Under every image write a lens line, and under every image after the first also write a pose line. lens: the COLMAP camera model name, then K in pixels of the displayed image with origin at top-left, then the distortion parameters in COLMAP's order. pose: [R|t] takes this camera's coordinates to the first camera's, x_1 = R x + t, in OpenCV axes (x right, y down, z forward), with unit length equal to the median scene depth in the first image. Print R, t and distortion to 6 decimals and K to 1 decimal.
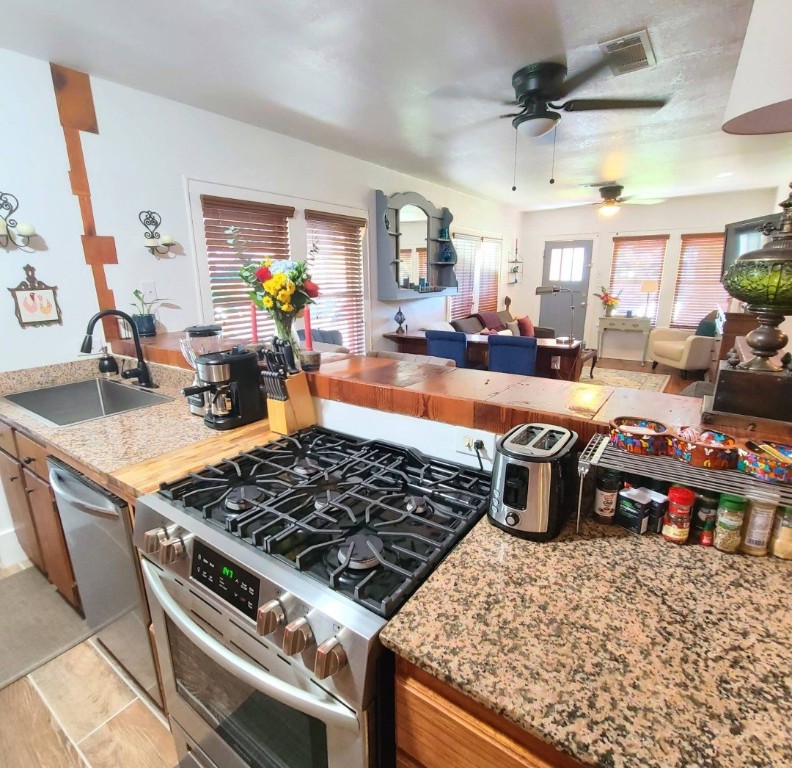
lens RADIAL K [[433.7, 0, 374.3], [0, 433.7, 385.7], [0, 0, 1]] dist [-0.004733, 0.002519]
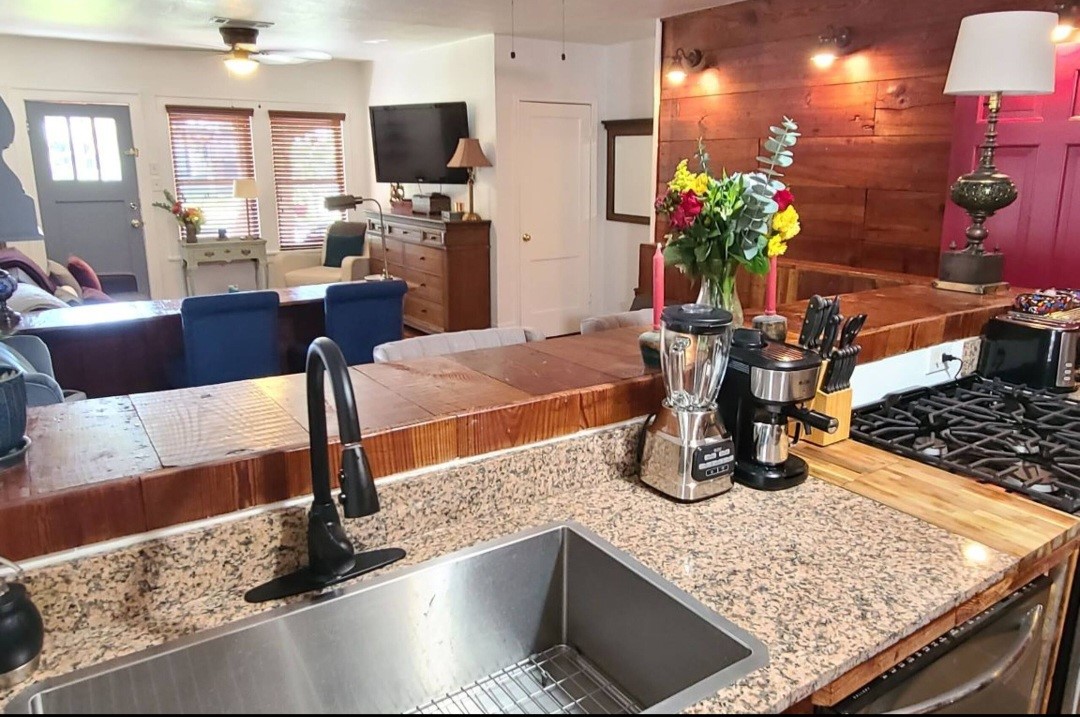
lens RADIAL K [[788.8, 0, 543.2], [0, 788.8, 356.5], [0, 0, 1]] dist [-0.005921, 0.000003]
pose [[0.320739, -0.213253, 0.922849, -0.970016], [0.221288, 0.964232, 0.145907, -0.189481], [-0.920955, 0.157417, 0.356457, 0.669804]]
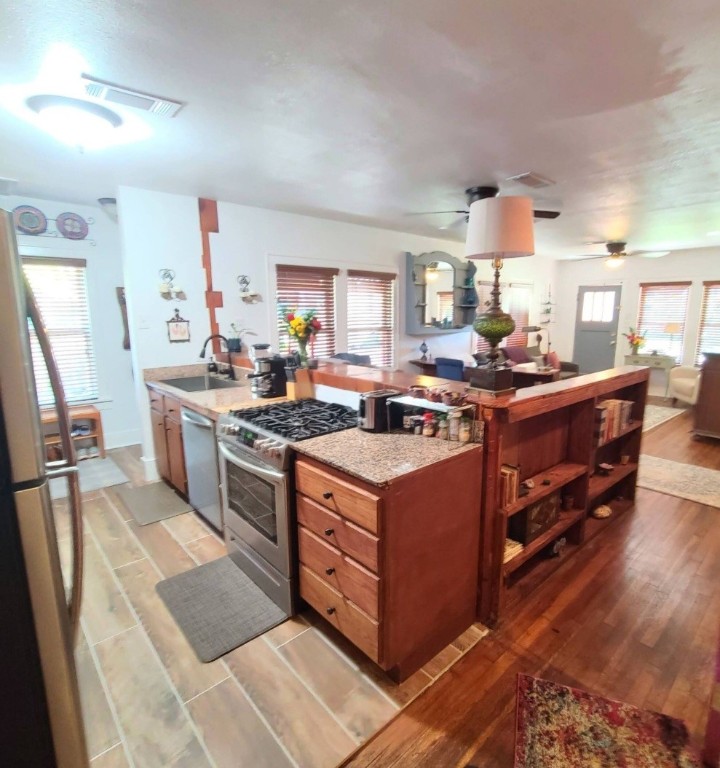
lens RADIAL K [[418.9, 0, 363.7], [0, 418.9, 386.9], [0, 0, 1]] dist [0.003979, -0.001025]
pose [[0.978290, 0.050180, -0.201074, 0.287087], [-0.064136, 0.995919, -0.063501, 0.093484], [0.197067, 0.075018, 0.977516, -0.463081]]
